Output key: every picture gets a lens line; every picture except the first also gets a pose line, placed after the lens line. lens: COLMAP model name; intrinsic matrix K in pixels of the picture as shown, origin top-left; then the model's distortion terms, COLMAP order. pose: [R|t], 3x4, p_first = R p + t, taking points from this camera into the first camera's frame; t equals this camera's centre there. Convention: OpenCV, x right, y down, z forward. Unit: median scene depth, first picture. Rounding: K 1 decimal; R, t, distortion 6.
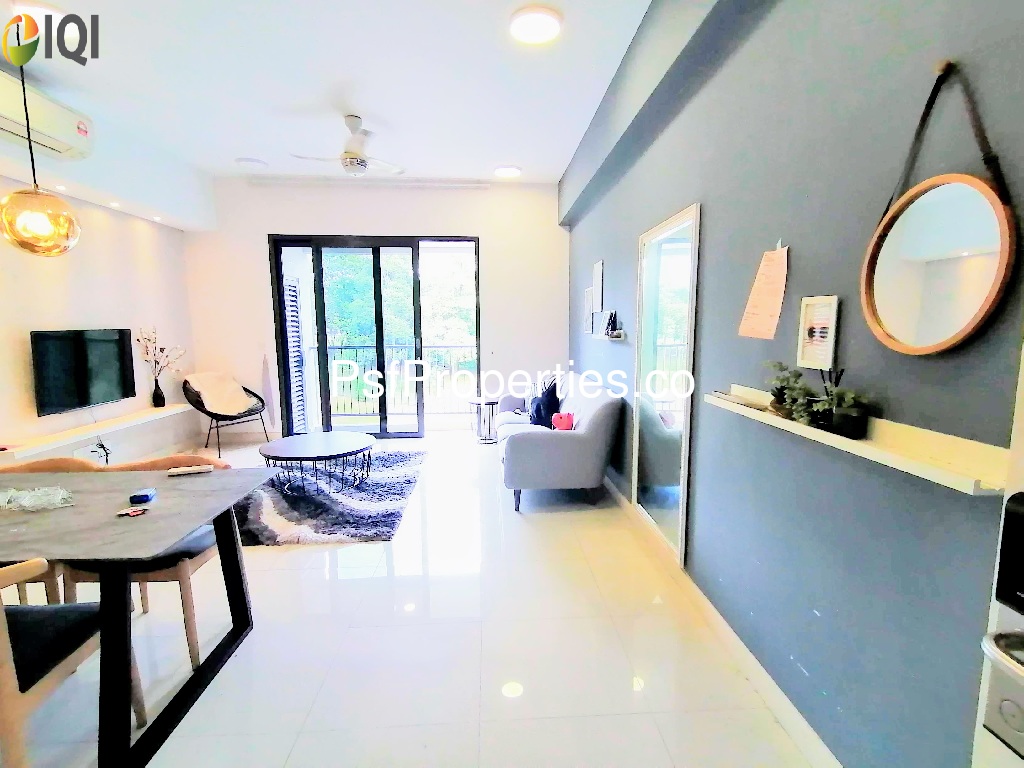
lens RADIAL K [[514.6, 0, 522.3], [0, 514.6, 386.2], [0, 0, 1]] dist [0.012959, -0.007202]
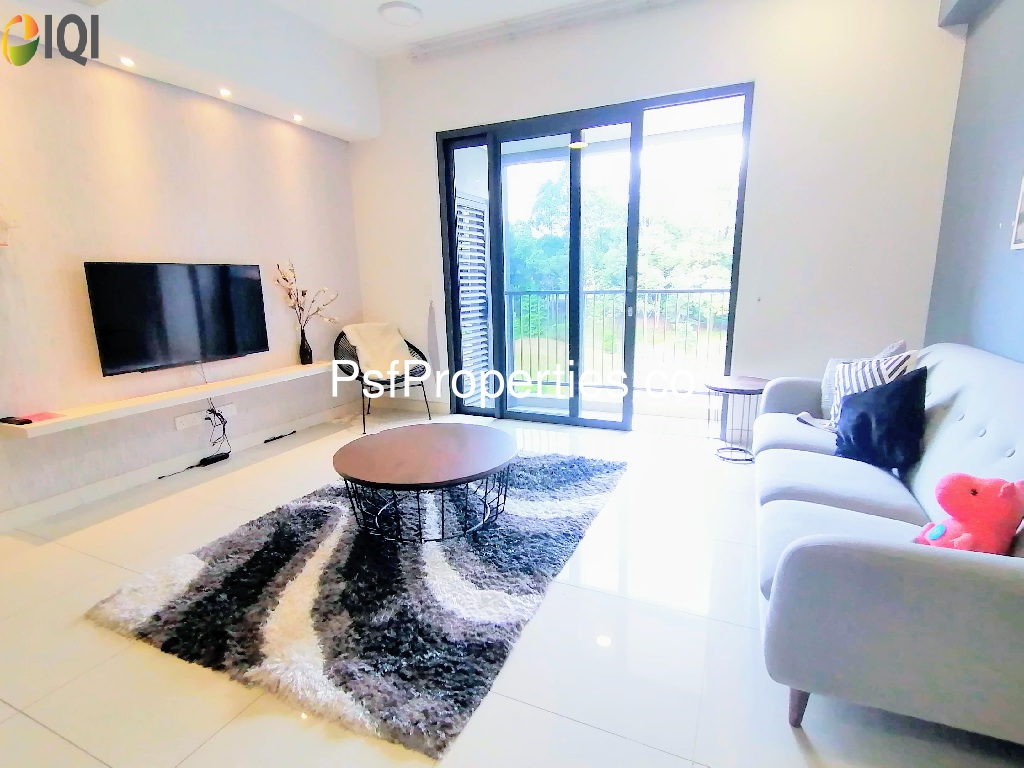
lens RADIAL K [[514.6, 0, 520.4], [0, 514.6, 396.0], [0, 0, 1]] dist [0.012959, -0.007202]
pose [[0.884249, 0.090587, -0.458146, -0.025678], [-0.039374, 0.991975, 0.120144, -0.020857], [0.465353, -0.088198, 0.880720, 0.436040]]
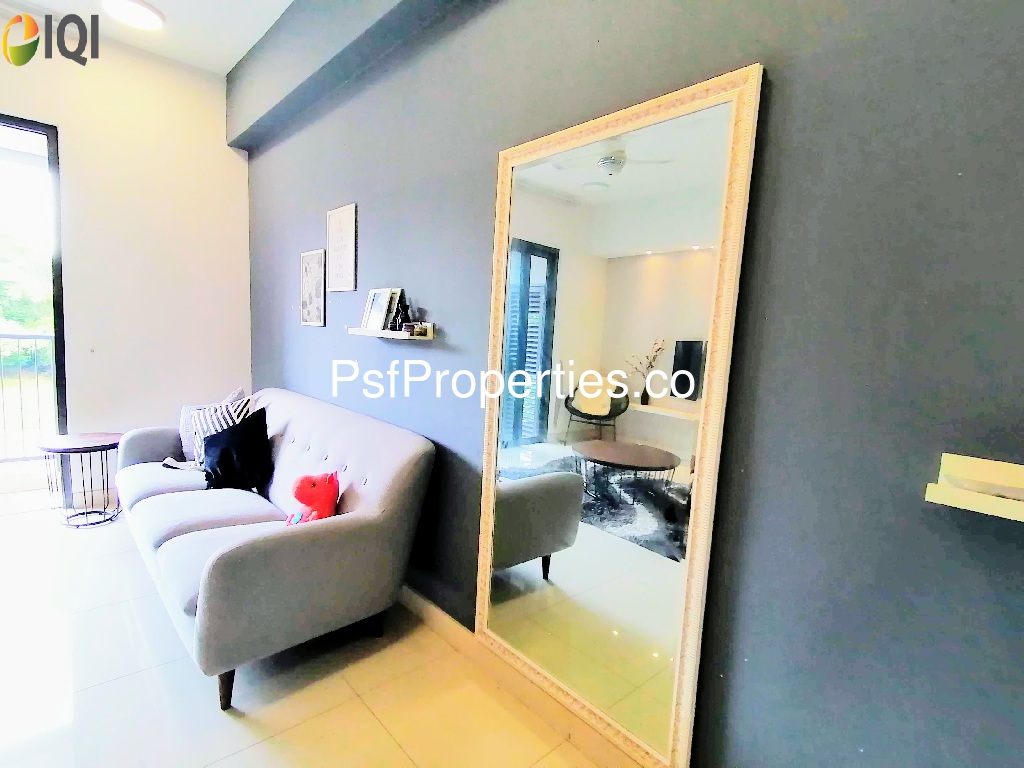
lens RADIAL K [[514.6, 0, 515.7], [0, 514.6, 385.8], [0, 0, 1]] dist [0.012959, -0.007202]
pose [[0.782088, -0.021416, 0.622800, -0.061677], [0.018358, 0.999767, 0.011326, -0.031124], [-0.622898, 0.002576, 0.782299, 0.354510]]
